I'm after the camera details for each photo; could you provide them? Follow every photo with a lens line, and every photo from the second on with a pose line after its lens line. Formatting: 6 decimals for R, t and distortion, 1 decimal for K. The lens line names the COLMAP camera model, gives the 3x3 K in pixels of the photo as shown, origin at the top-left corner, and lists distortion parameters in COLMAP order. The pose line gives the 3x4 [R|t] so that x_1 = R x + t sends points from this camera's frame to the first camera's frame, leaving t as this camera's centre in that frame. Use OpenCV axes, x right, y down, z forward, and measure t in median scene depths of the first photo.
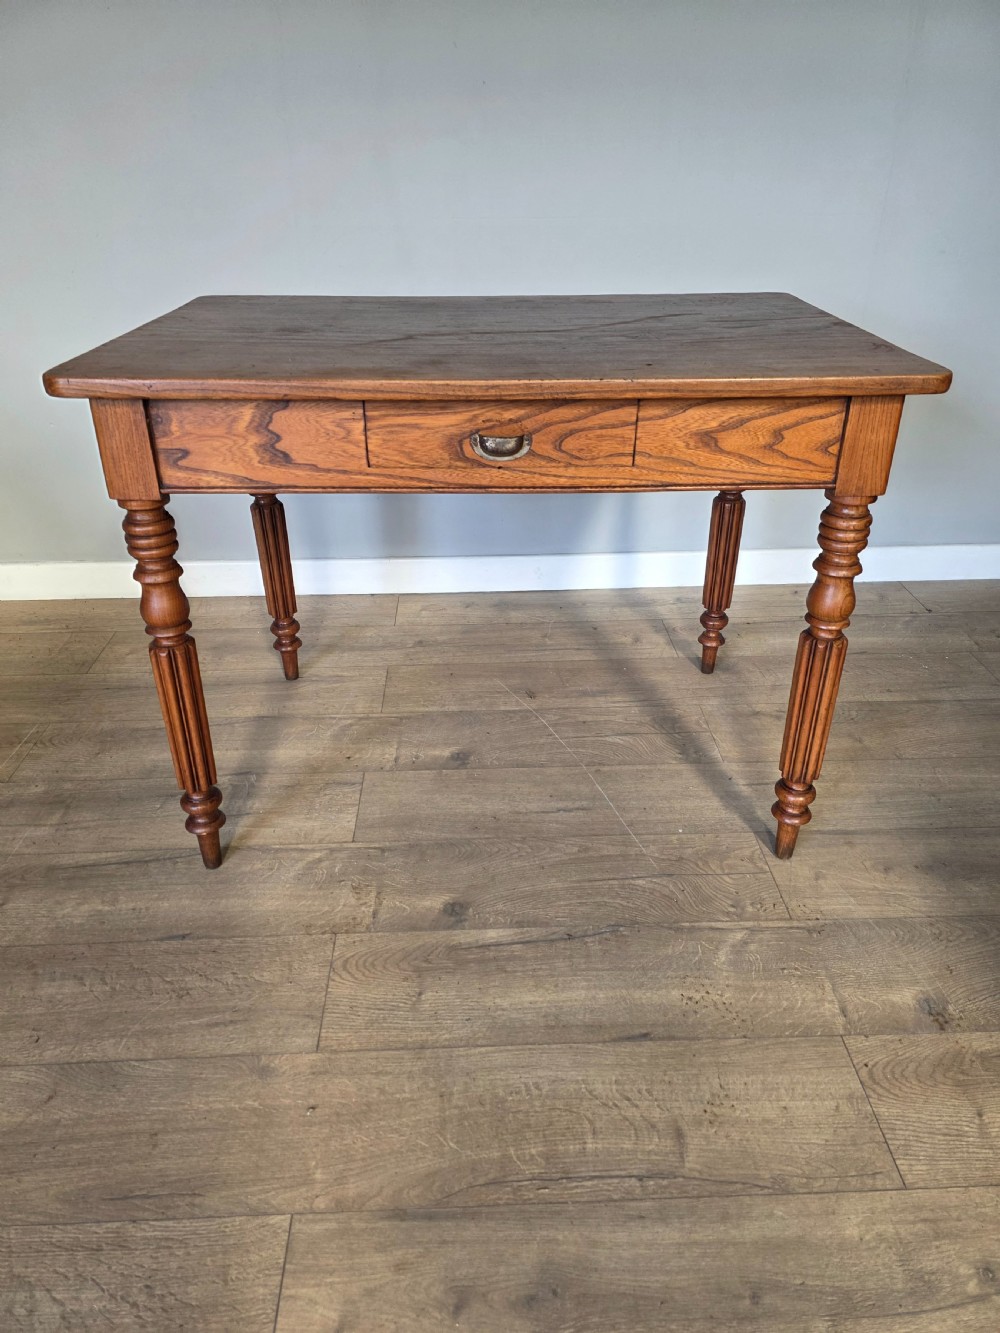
lens RADIAL K [[912.1, 0, 501.0], [0, 912.1, 661.4], [0, 0, 1]] dist [0.080197, -0.084246]
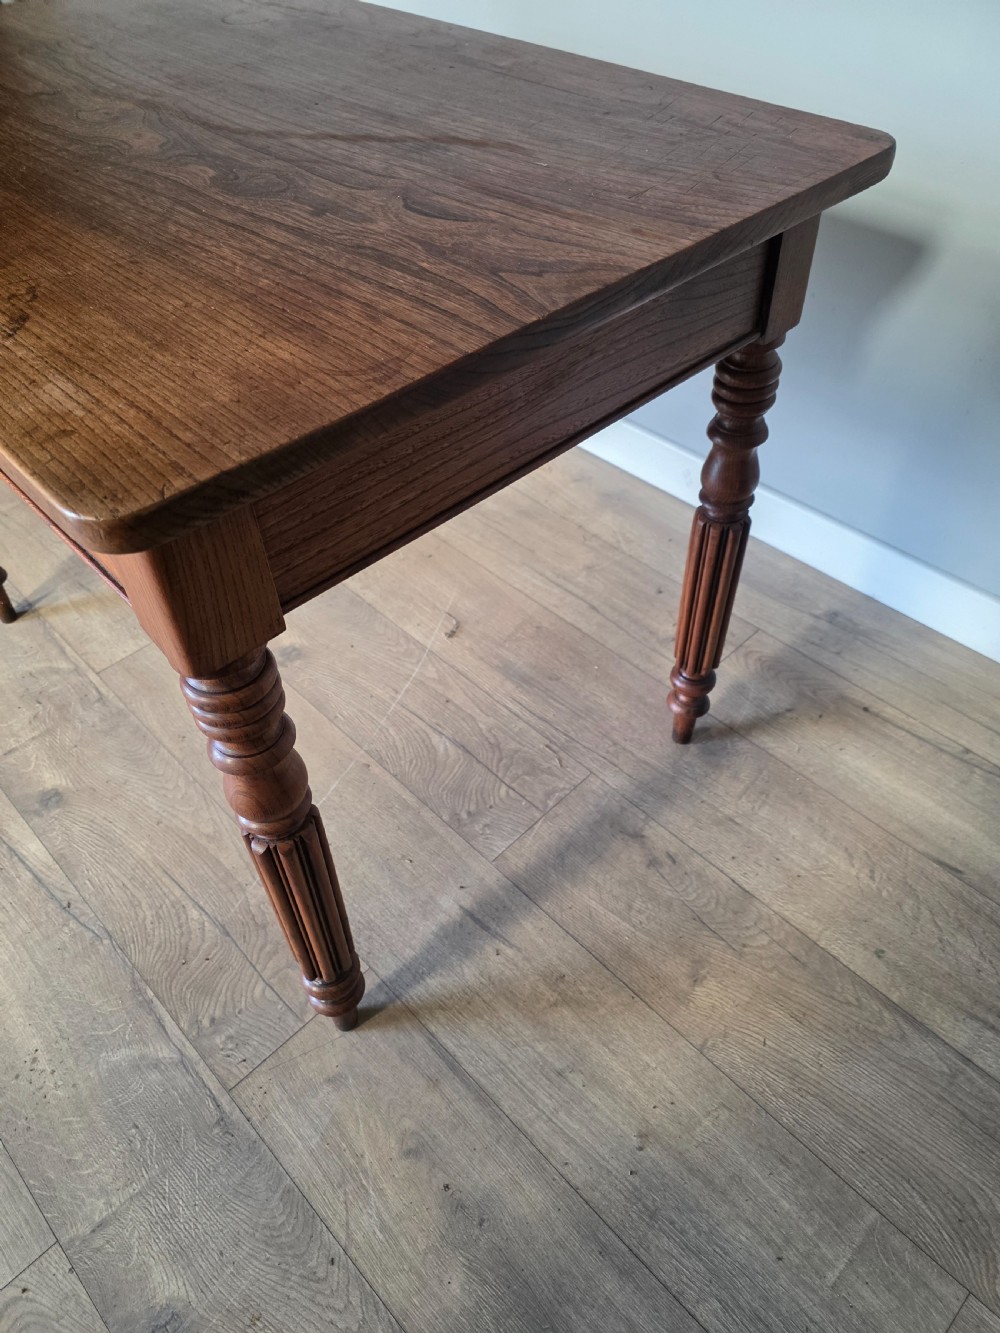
lens RADIAL K [[919.0, 0, 489.0], [0, 919.0, 676.0], [0, 0, 1]] dist [0.055836, -0.063452]
pose [[0.663855, 0.537548, -0.519941, 0.657143], [-0.341197, 0.836363, 0.429048, -0.376655], [0.665493, -0.107424, 0.738633, 0.636588]]
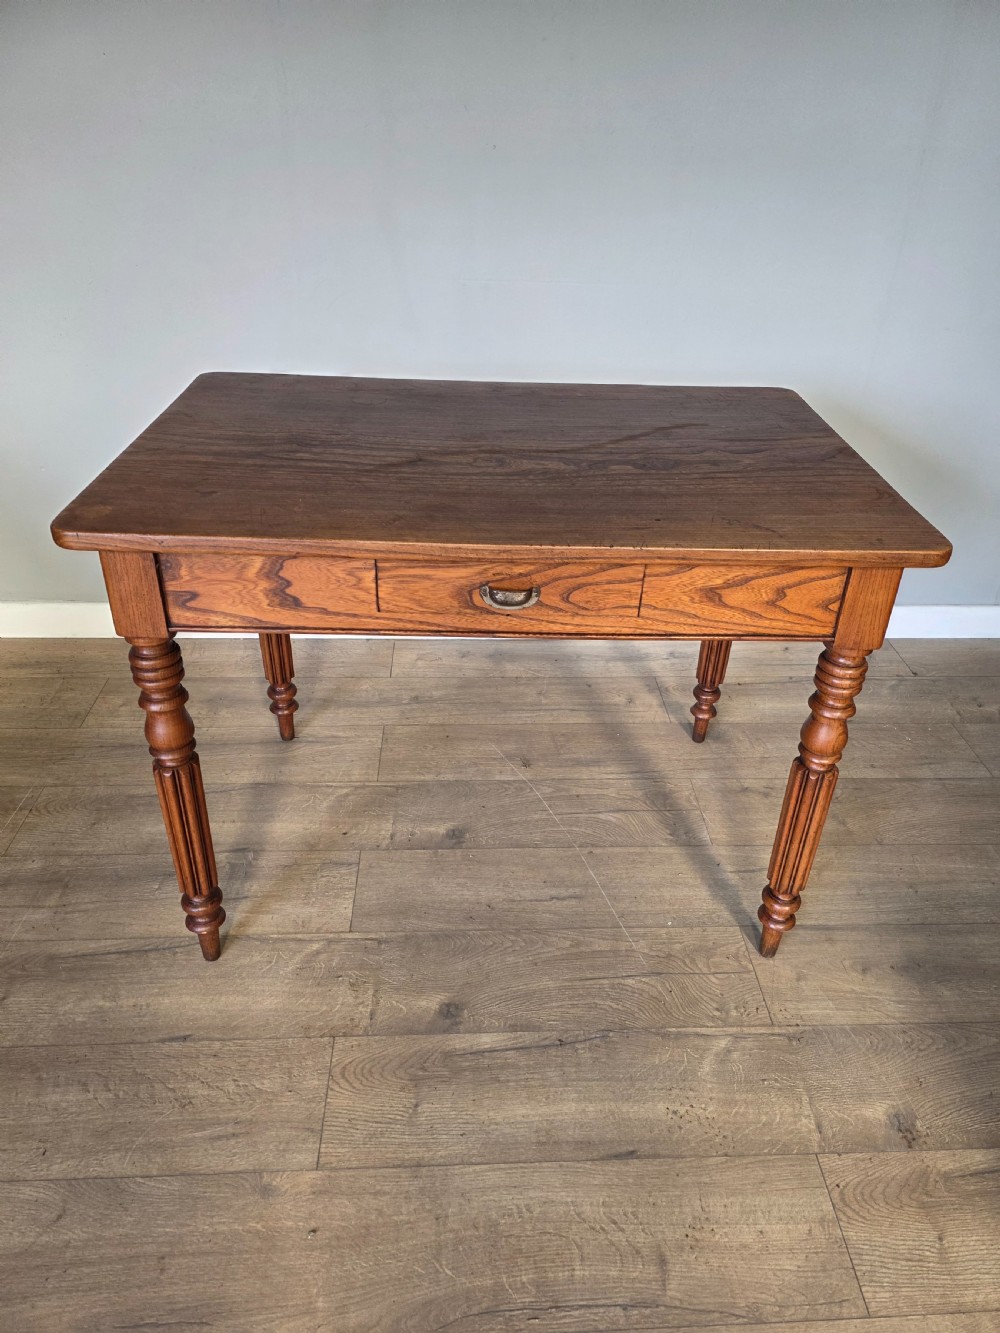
lens RADIAL K [[912.1, 0, 515.0], [0, 912.1, 674.8], [0, 0, 1]] dist [0.080197, -0.084246]
pose [[0.999165, 0.023716, 0.033258, -0.021384], [-0.025717, 0.997802, 0.061065, -0.173630], [-0.031737, -0.061869, 0.997580, -0.010371]]
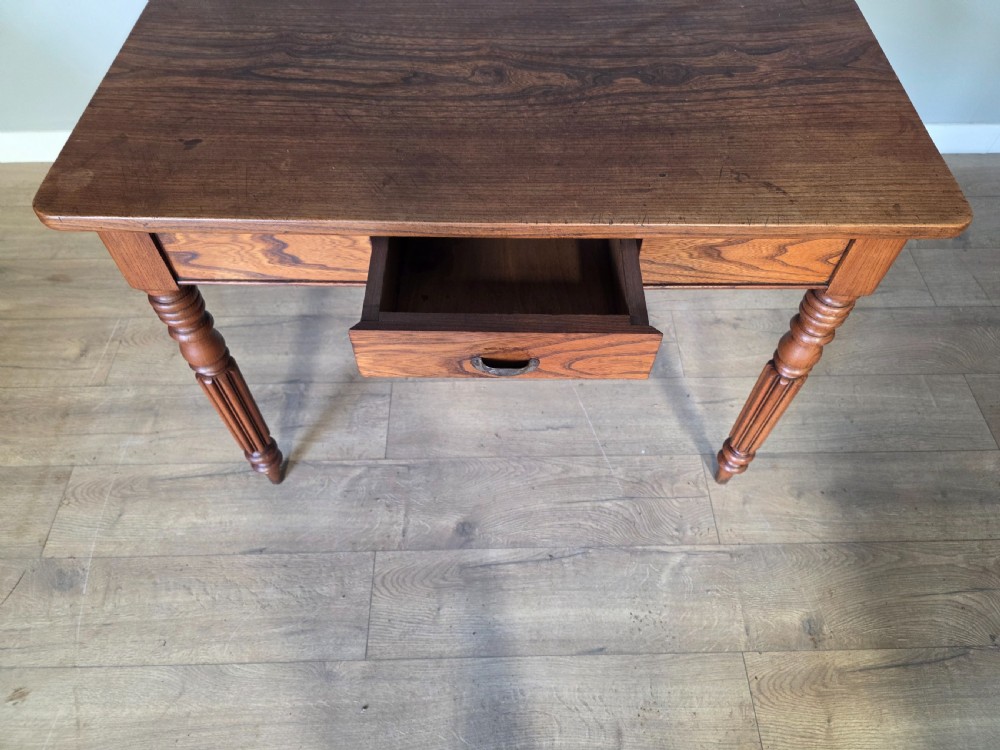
lens RADIAL K [[689.4, 0, 503.8], [0, 689.4, 370.8], [0, 0, 1]] dist [0.055836, -0.063452]
pose [[0.999794, 0.020204, 0.002024, -0.001292], [-0.019043, 0.898366, 0.438836, -0.375546], [0.007048, -0.438784, 0.898565, 0.214066]]
